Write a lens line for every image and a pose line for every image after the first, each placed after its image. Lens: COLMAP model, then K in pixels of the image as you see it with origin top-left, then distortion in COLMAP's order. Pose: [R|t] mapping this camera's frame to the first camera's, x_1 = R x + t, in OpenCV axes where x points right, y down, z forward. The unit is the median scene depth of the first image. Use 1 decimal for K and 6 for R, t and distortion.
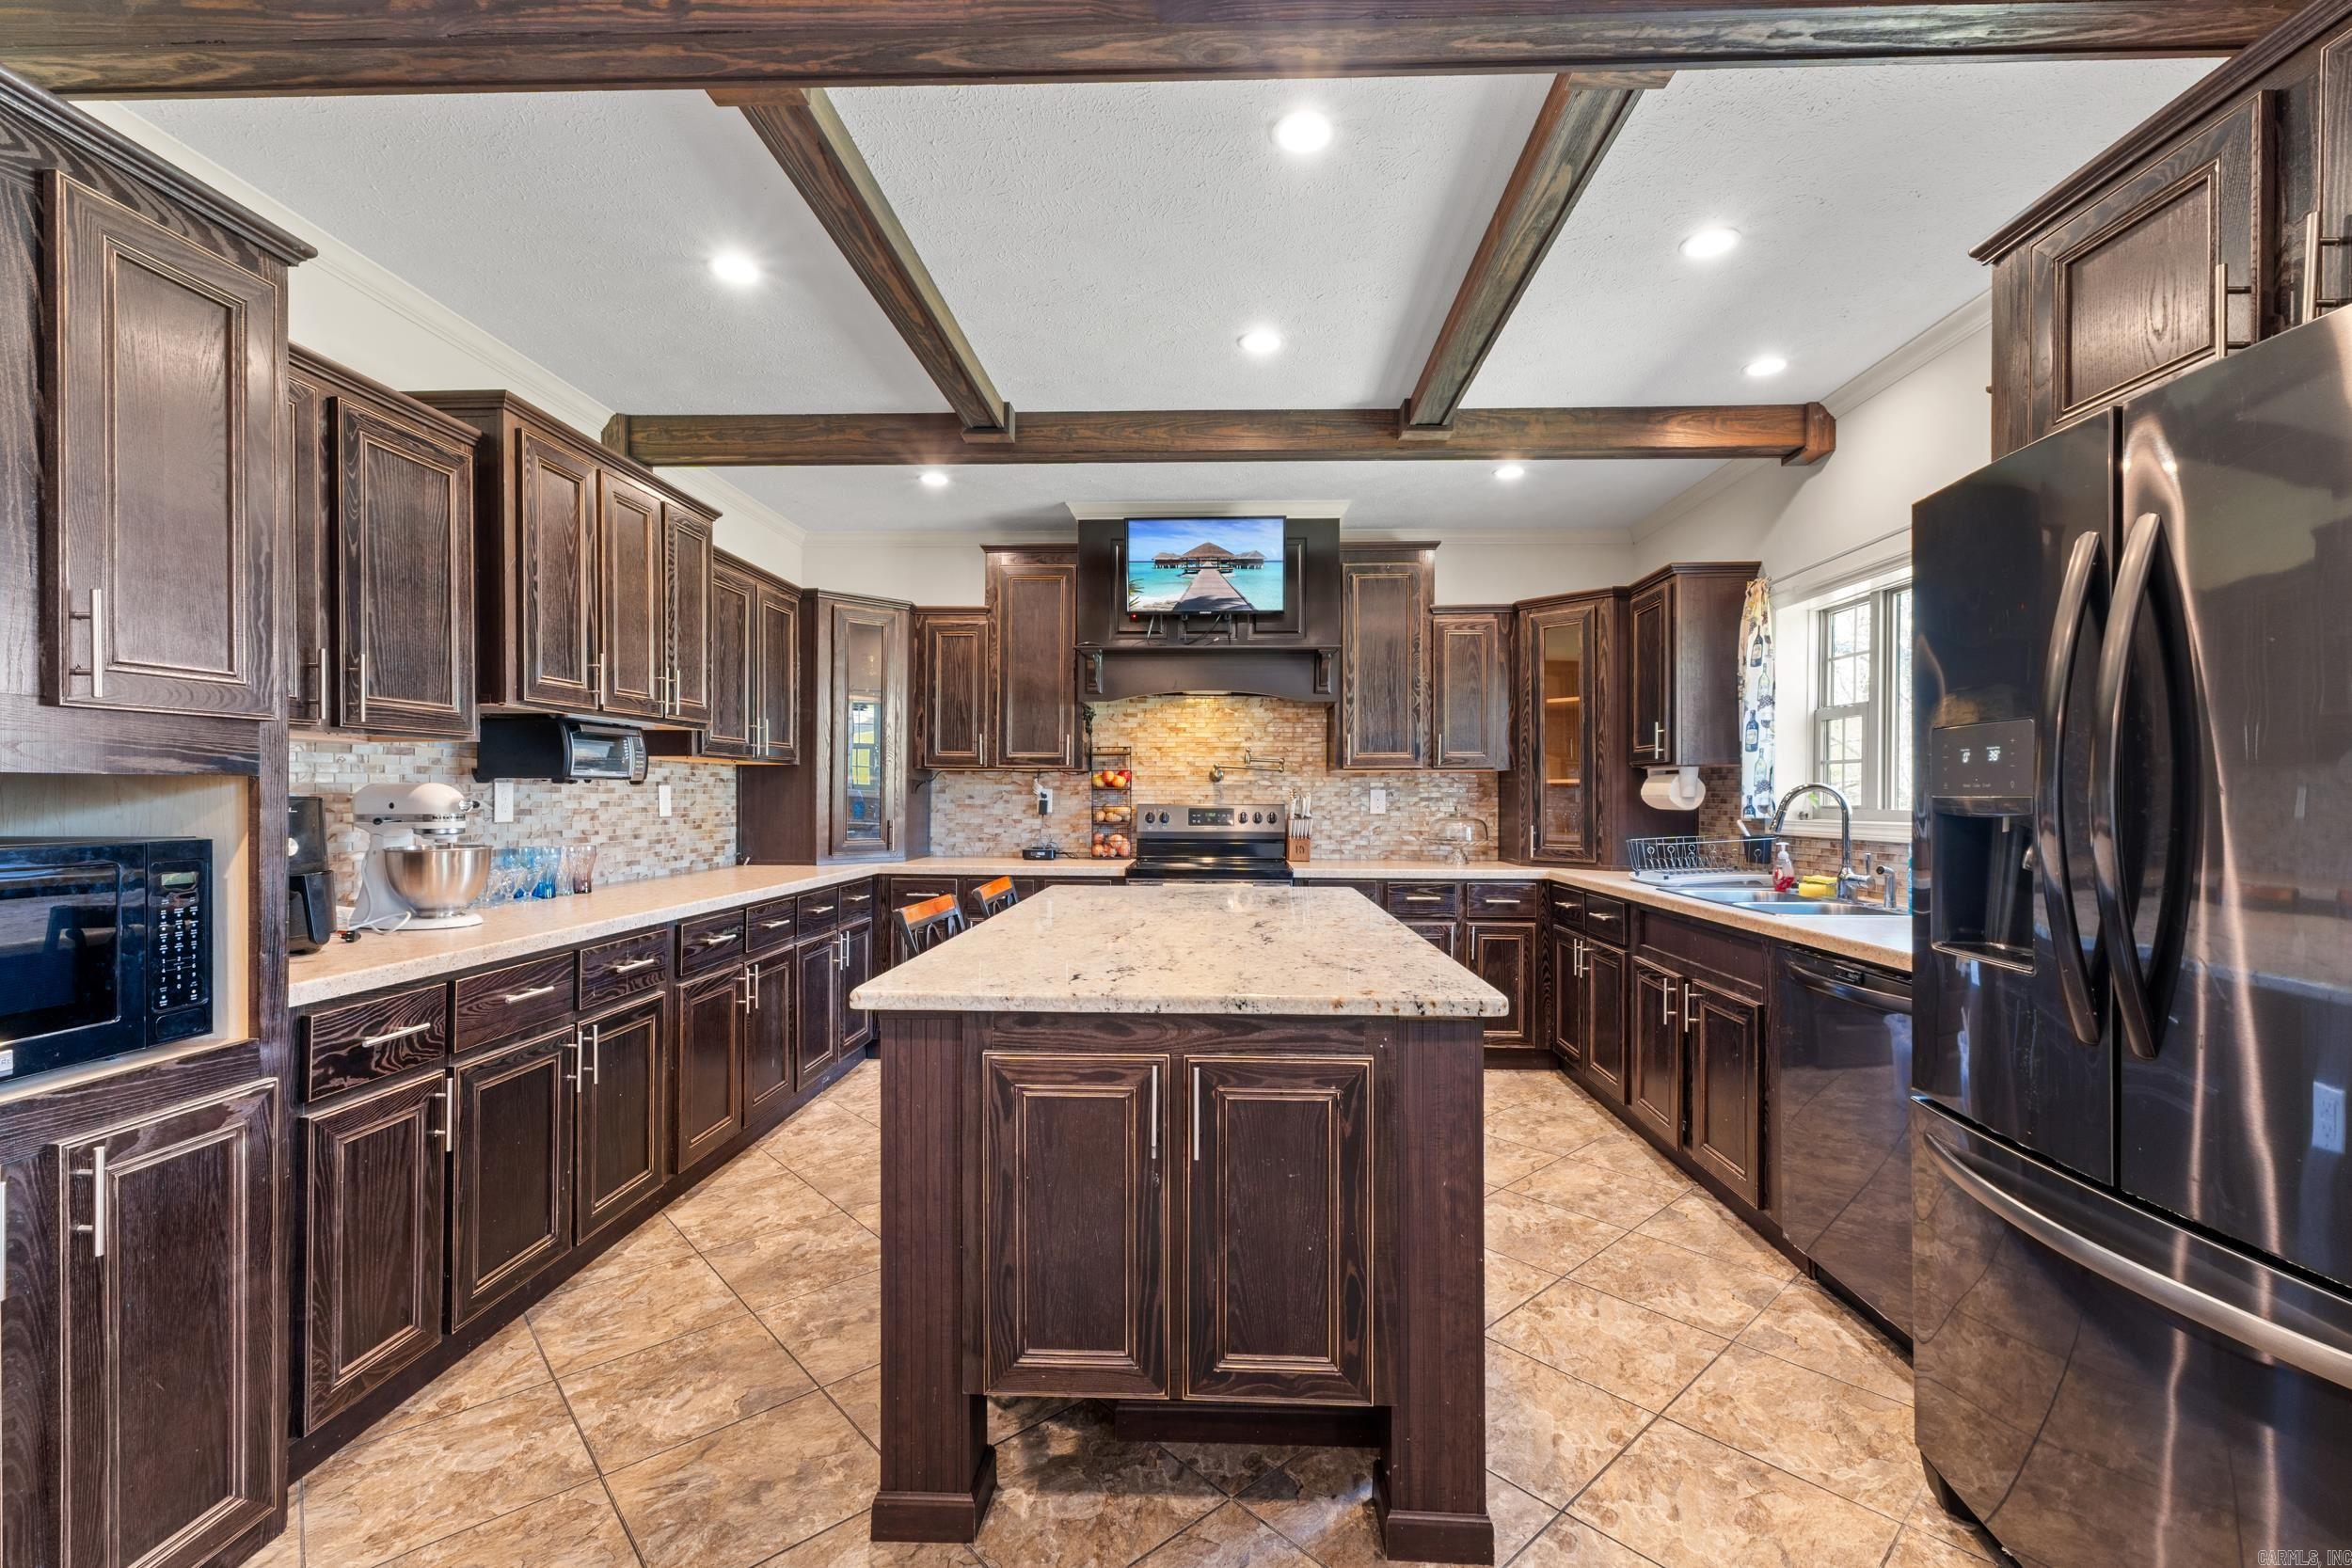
lens RADIAL K [[992.7, 0, 1176.0], [0, 992.7, 784.0], [0, 0, 1]] dist [-0.000998, 0.000135]
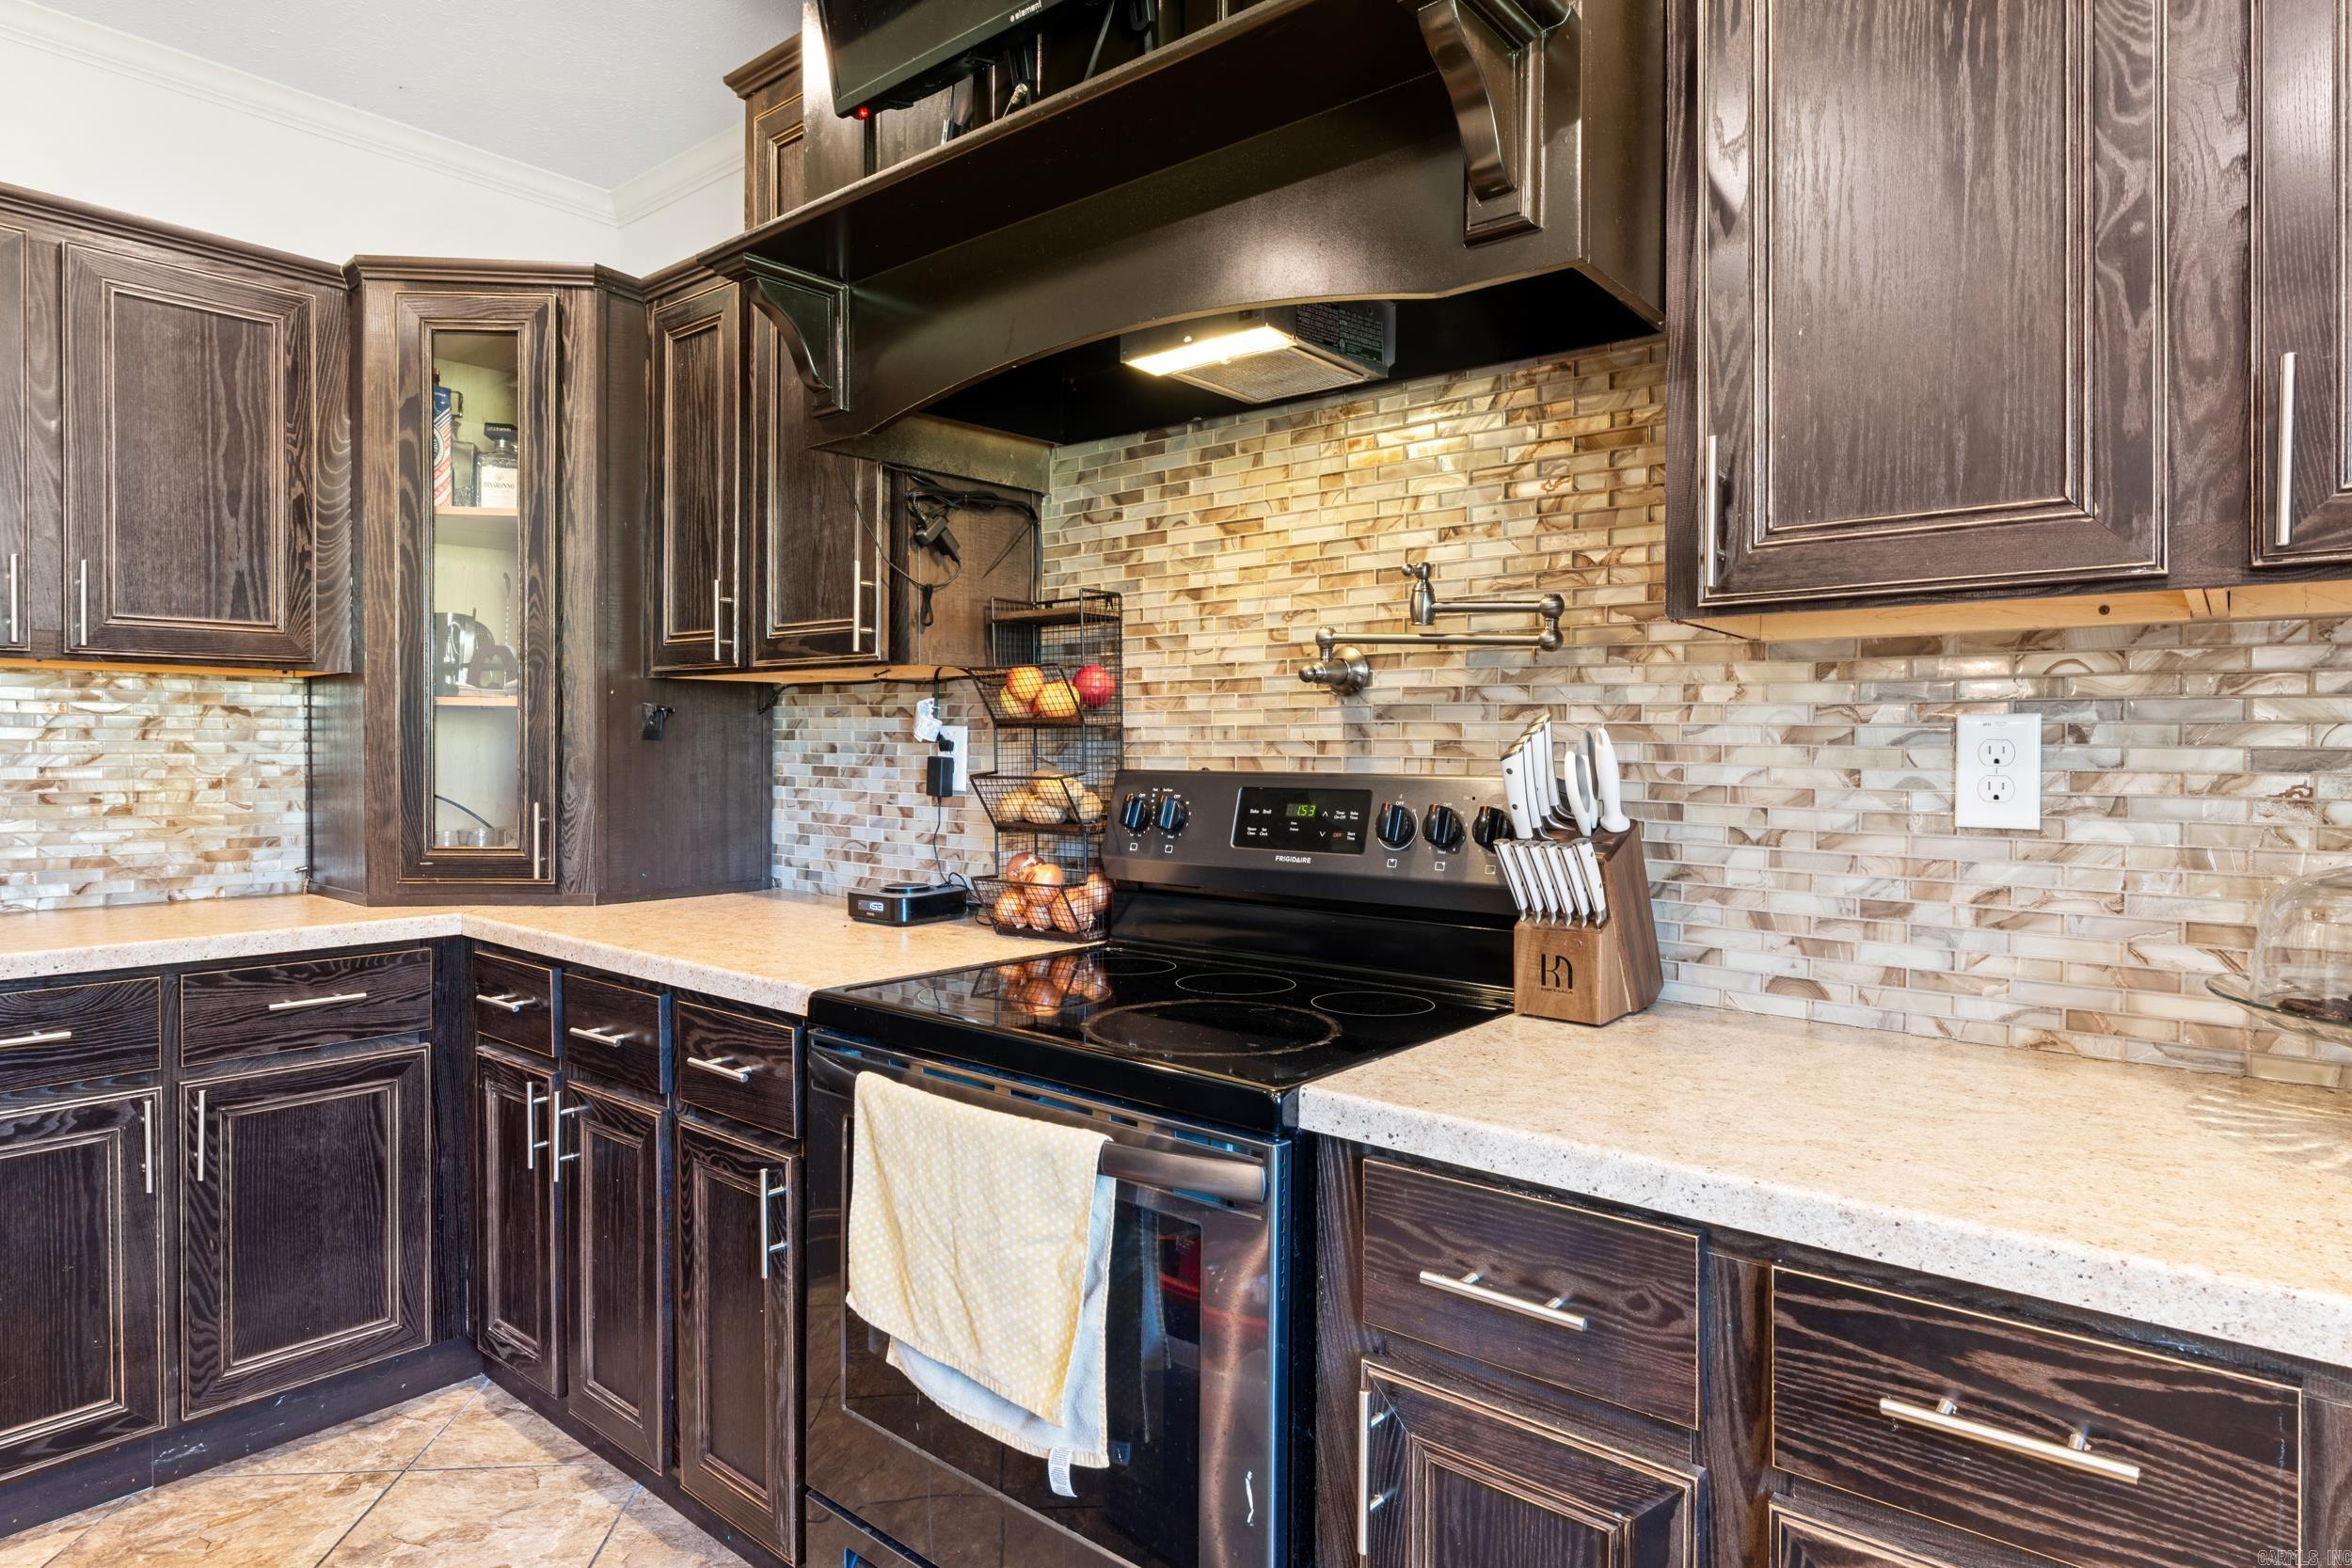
lens RADIAL K [[1331.8, 0, 1181.6], [0, 1331.8, 742.9], [0, 0, 1]] dist [-0.004303, -0.001040]
pose [[0.795686, -0.002614, -0.605704, 0.331780], [0.002418, 0.999996, -0.001139, 0.016824], [0.605705, -0.000559, 0.795689, 0.944322]]
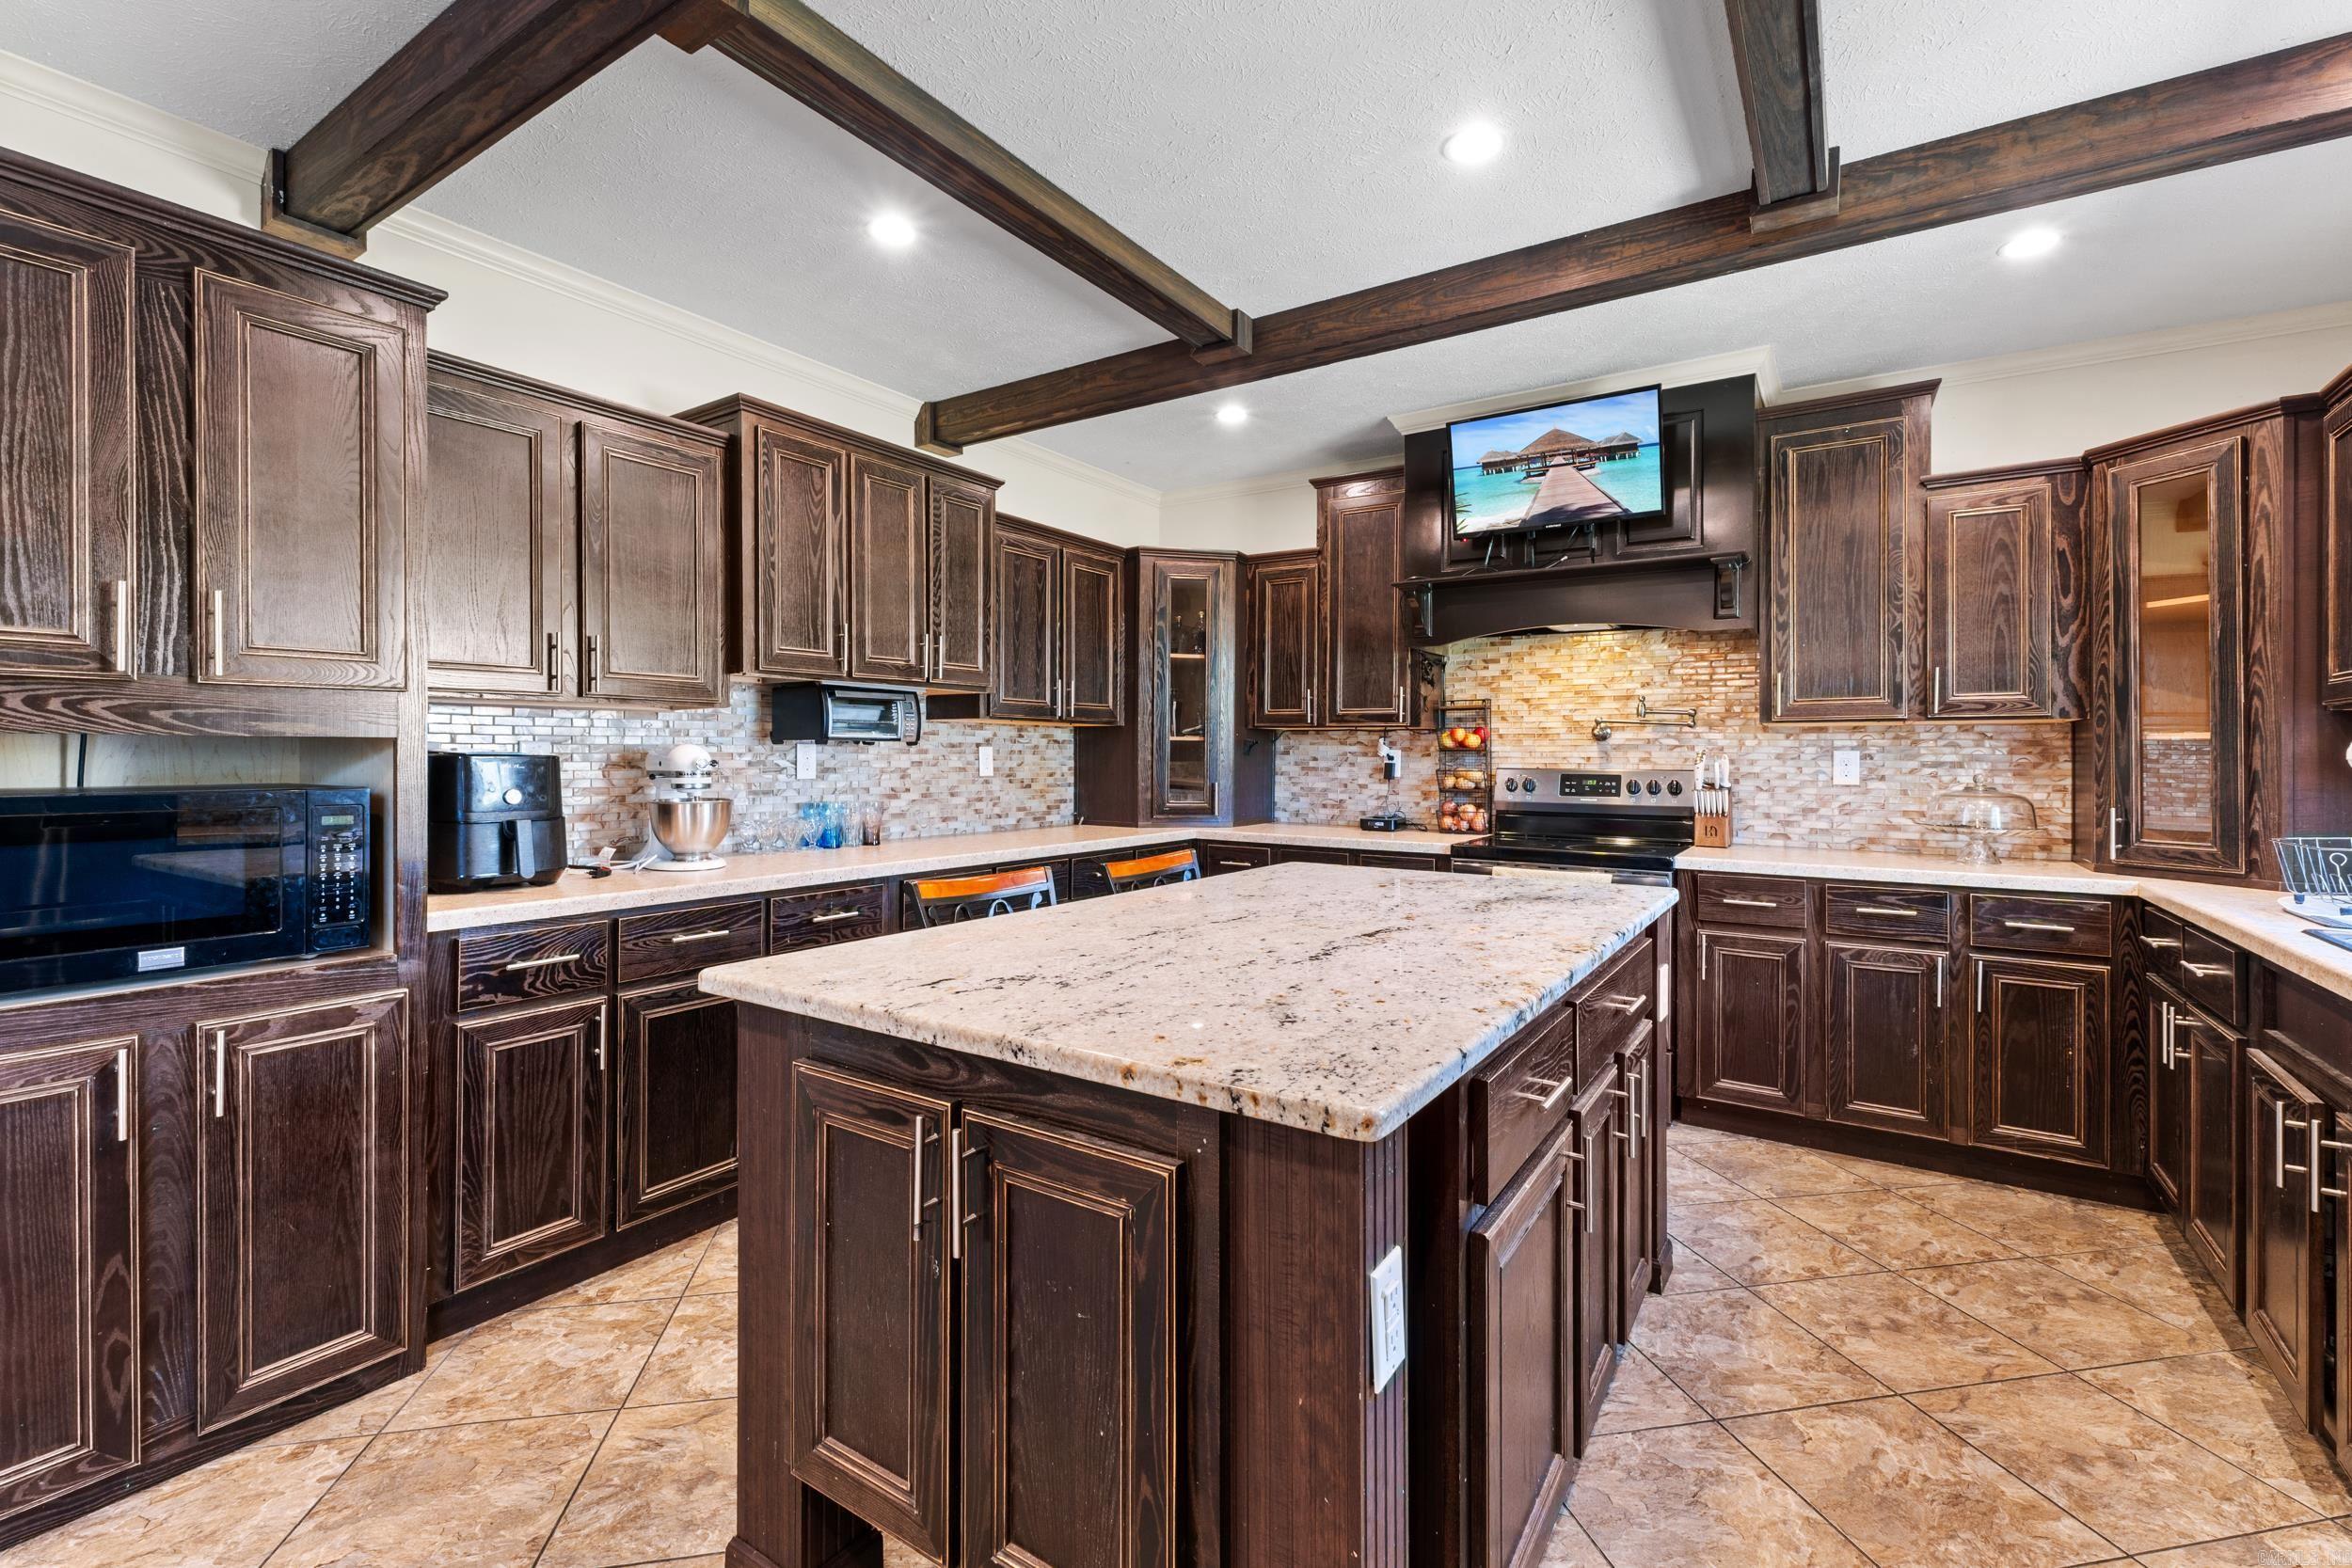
lens RADIAL K [[1012.2, 0, 1171.6], [0, 1012.2, 745.1], [0, 0, 1]] dist [0.002690, 0.000325]
pose [[0.855071, -0.003810, -0.518497, 0.234429], [0.002944, 0.999993, -0.002493, 0.003249], [0.518503, 0.000605, 0.855076, 0.195014]]
